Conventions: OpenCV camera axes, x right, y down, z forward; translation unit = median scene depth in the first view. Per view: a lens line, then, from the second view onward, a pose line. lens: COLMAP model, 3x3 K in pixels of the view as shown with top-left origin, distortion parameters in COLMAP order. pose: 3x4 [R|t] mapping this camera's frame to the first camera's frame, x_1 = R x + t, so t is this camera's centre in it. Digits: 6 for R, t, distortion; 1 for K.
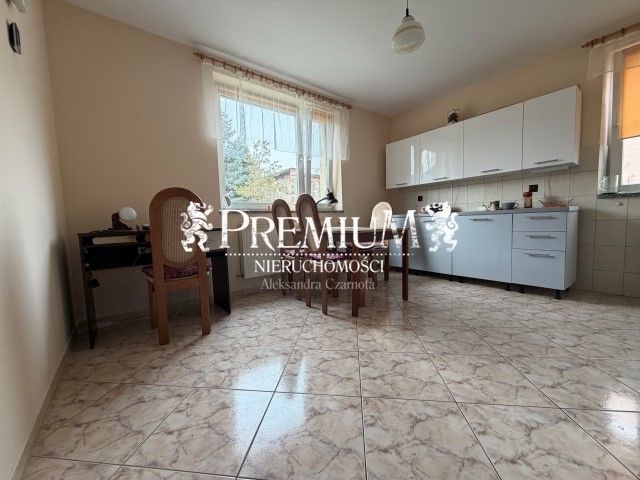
lens RADIAL K [[254.8, 0, 320.0], [0, 254.8, 240.0], [0, 0, 1]] dist [0.000736, -0.000035]
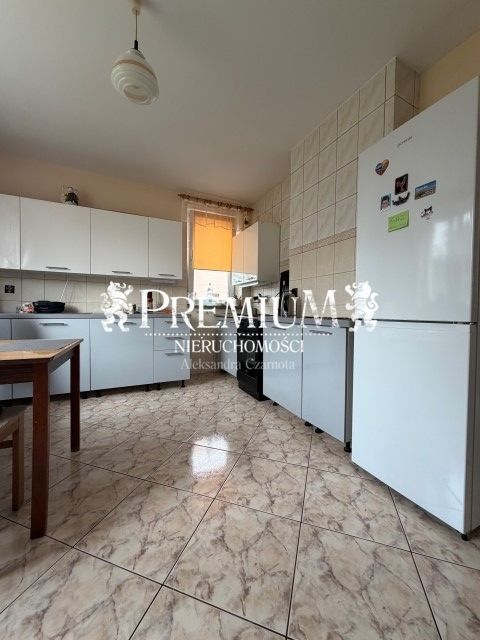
lens RADIAL K [[251.9, 0, 240.0], [0, 251.9, 320.0], [0, 0, 1]] dist [-0.008200, -0.000091]
pose [[0.206673, -0.004173, 0.978401, -0.213734], [0.055541, 0.998428, -0.007474, -0.070909], [-0.976832, 0.055886, 0.206580, 0.454572]]
